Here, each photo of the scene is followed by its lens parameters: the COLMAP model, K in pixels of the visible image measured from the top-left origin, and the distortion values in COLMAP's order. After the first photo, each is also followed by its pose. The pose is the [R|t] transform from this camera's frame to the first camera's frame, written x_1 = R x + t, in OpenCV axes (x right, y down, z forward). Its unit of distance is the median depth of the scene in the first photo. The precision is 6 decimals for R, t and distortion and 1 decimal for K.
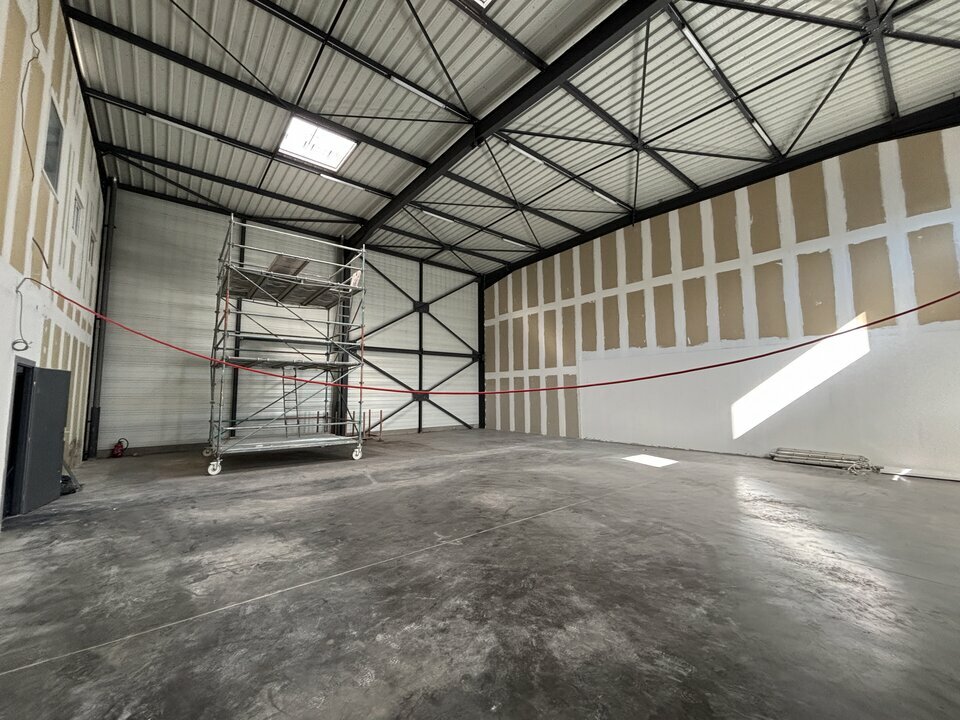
lens RADIAL K [[387.3, 0, 480.0], [0, 387.3, 360.0], [0, 0, 1]] dist [0.000220, -0.000480]
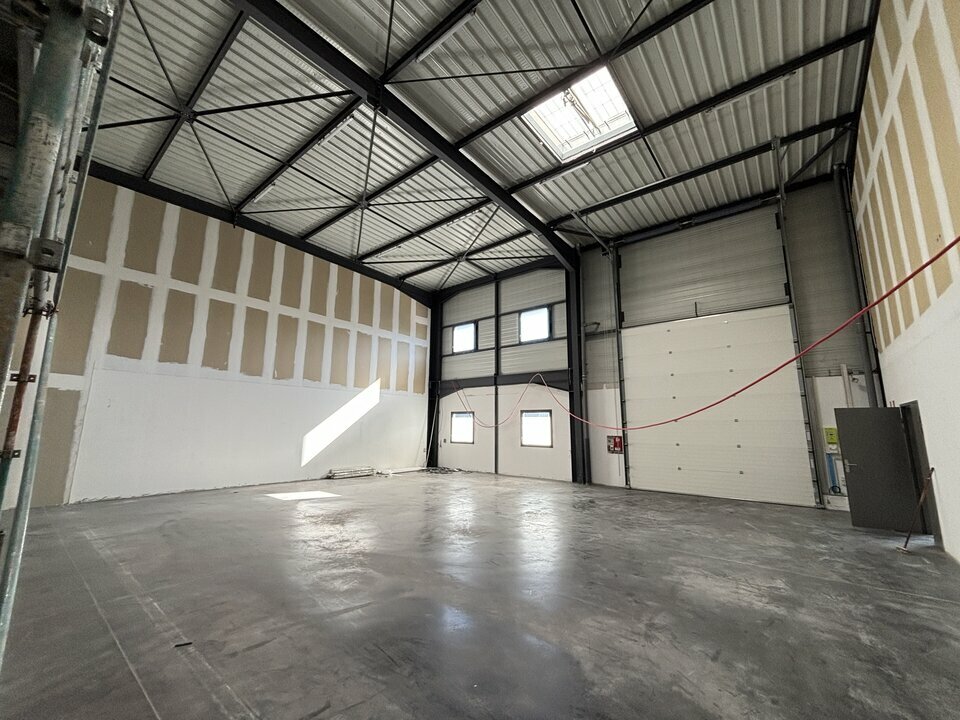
lens RADIAL K [[387.3, 0, 479.9], [0, 387.3, 360.8], [0, 0, 1]] dist [0.000220, -0.000480]
pose [[-0.197305, 0.170695, 0.965367, -1.475500], [-0.095034, 0.976757, -0.192132, 0.164451], [-0.975725, -0.129651, -0.176497, 1.780273]]
